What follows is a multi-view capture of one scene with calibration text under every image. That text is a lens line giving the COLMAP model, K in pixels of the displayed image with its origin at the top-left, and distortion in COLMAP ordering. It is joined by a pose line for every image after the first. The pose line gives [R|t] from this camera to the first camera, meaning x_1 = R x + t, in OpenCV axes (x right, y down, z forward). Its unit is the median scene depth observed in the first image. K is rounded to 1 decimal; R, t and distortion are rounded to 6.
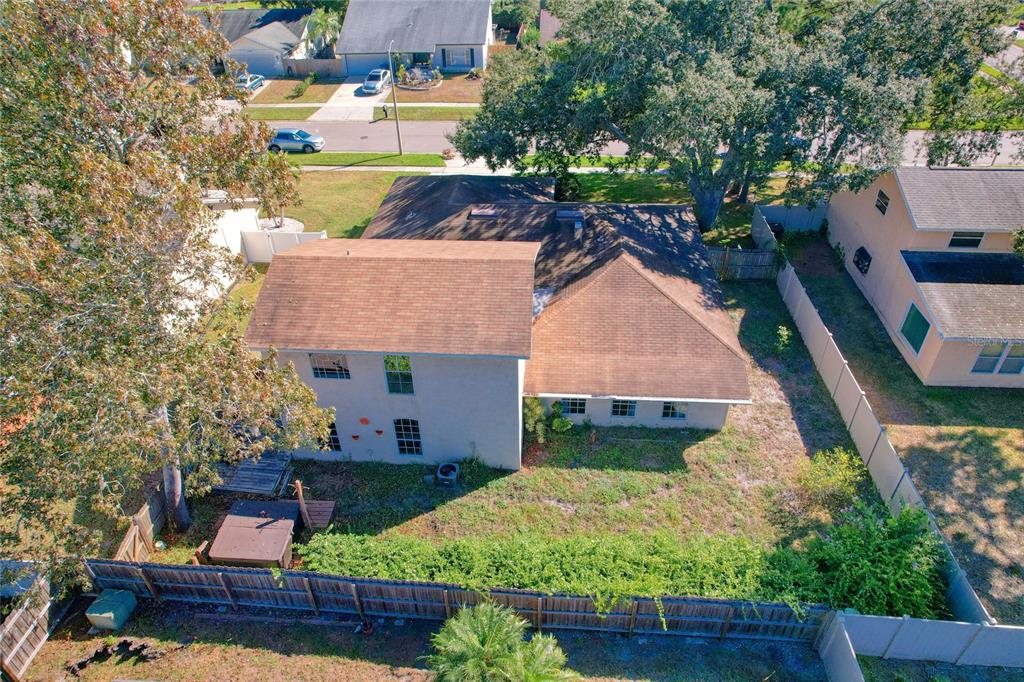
lens RADIAL K [[625.3, 0, 512.0], [0, 625.3, 341.0], [0, 0, 1]] dist [-0.002422, -0.066740]
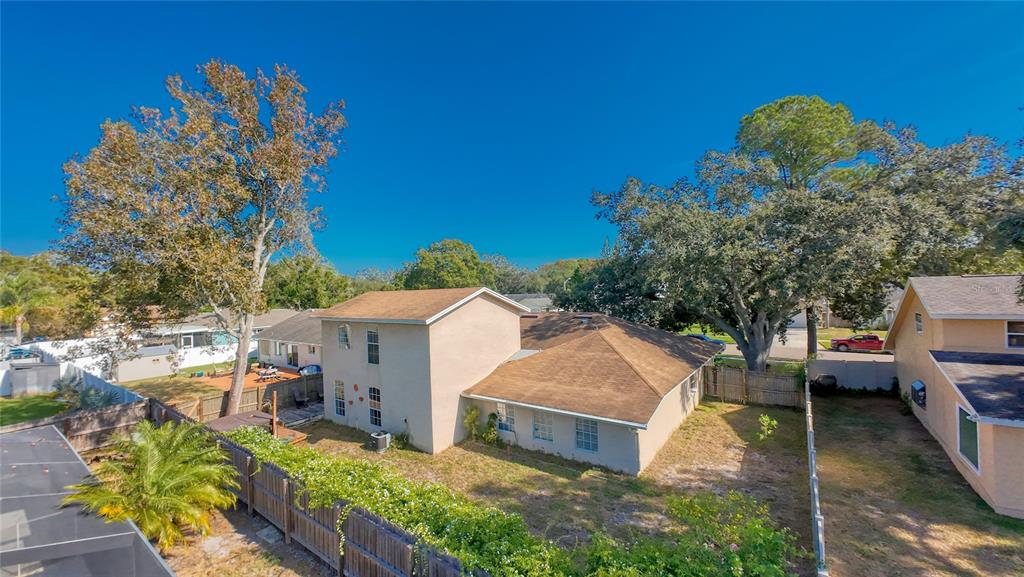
lens RADIAL K [[390.5, 0, 518.4], [0, 390.5, 288.5], [0, 0, 1]] dist [-0.002965, -0.000169]
pose [[0.856336, -0.014305, -0.516221, 0.487522], [-0.288671, 0.815599, -0.501465, 0.256105], [0.428203, 0.578441, 0.694297, 0.378198]]
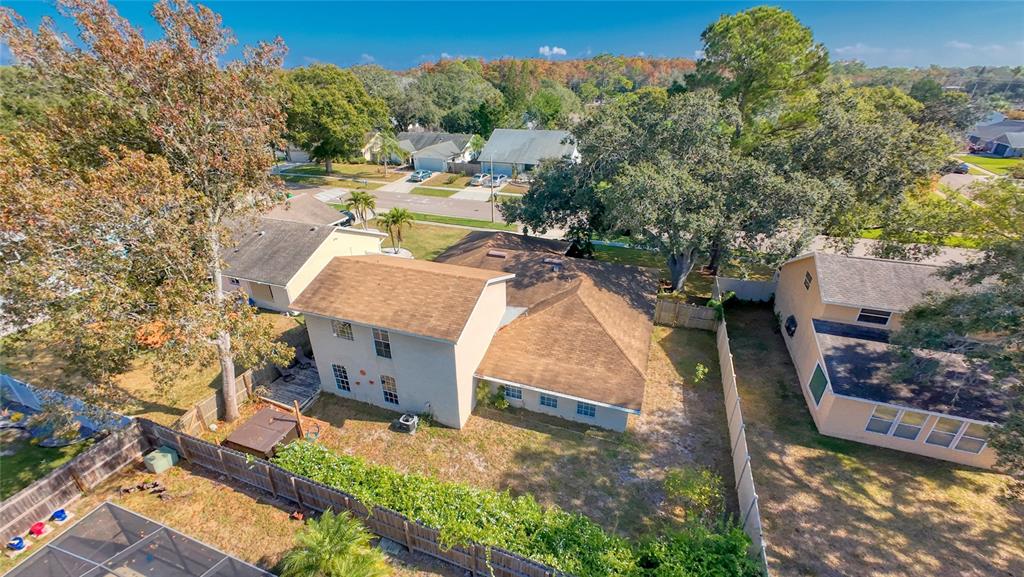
lens RADIAL K [[419.1, 0, 512.0], [0, 419.1, 288.5], [0, 0, 1]] dist [-0.010485, -0.000047]
pose [[0.964192, 0.131287, -0.230430, 0.276131], [-0.167665, 0.974960, -0.146084, 0.017991], [0.205481, 0.179488, 0.962061, 0.080815]]
